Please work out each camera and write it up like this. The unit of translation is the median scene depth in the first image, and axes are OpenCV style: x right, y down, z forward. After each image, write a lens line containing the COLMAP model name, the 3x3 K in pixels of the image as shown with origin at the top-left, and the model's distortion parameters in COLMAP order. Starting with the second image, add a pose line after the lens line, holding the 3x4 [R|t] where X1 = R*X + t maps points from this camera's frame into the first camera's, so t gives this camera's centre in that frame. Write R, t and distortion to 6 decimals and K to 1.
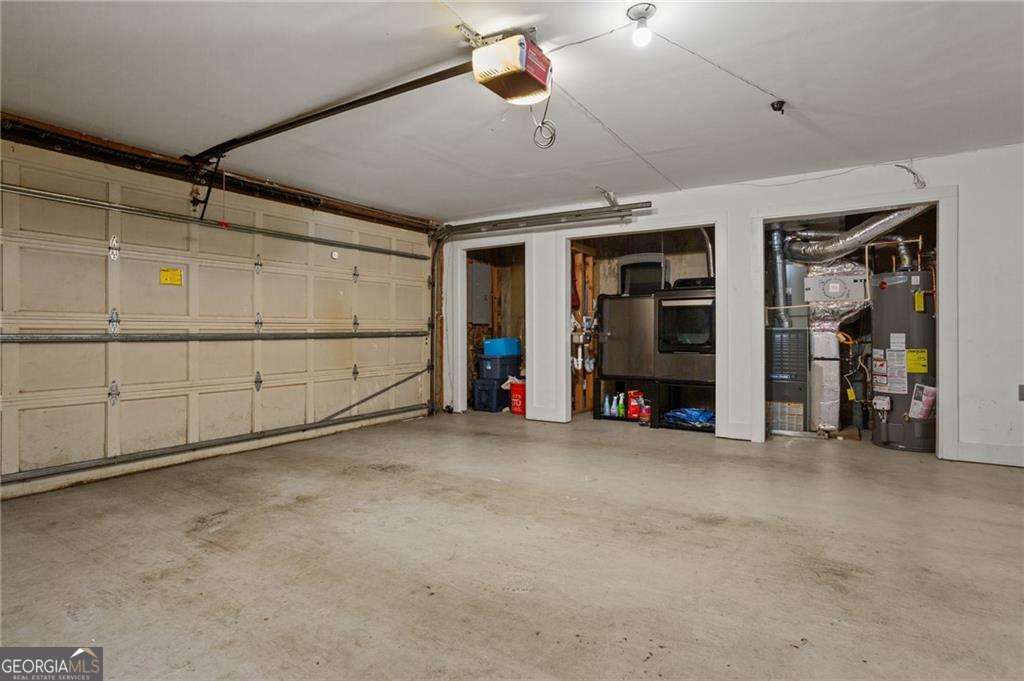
lens RADIAL K [[527.1, 0, 511.9], [0, 527.1, 337.3], [0, 0, 1]] dist [-0.034520, 0.006705]
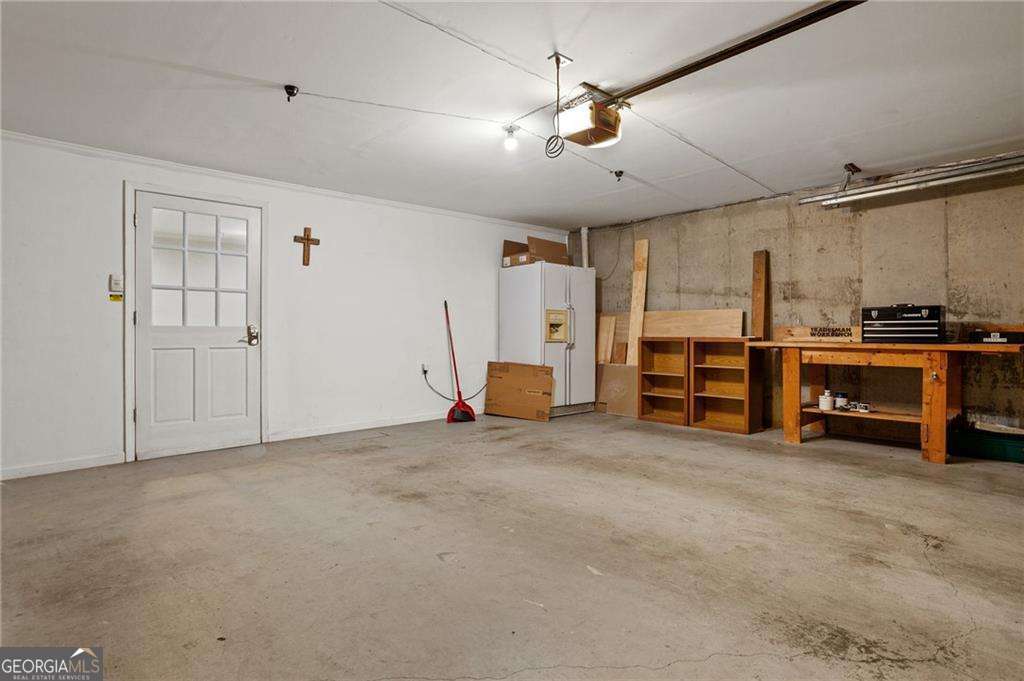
lens RADIAL K [[527.1, 0, 510.6], [0, 527.1, 335.1], [0, 0, 1]] dist [-0.034520, 0.006705]
pose [[-0.967779, 0.006814, 0.251707, -0.114666], [0.010160, 0.999876, 0.011997, -0.015018], [-0.251595, 0.014168, -0.967729, 2.008679]]
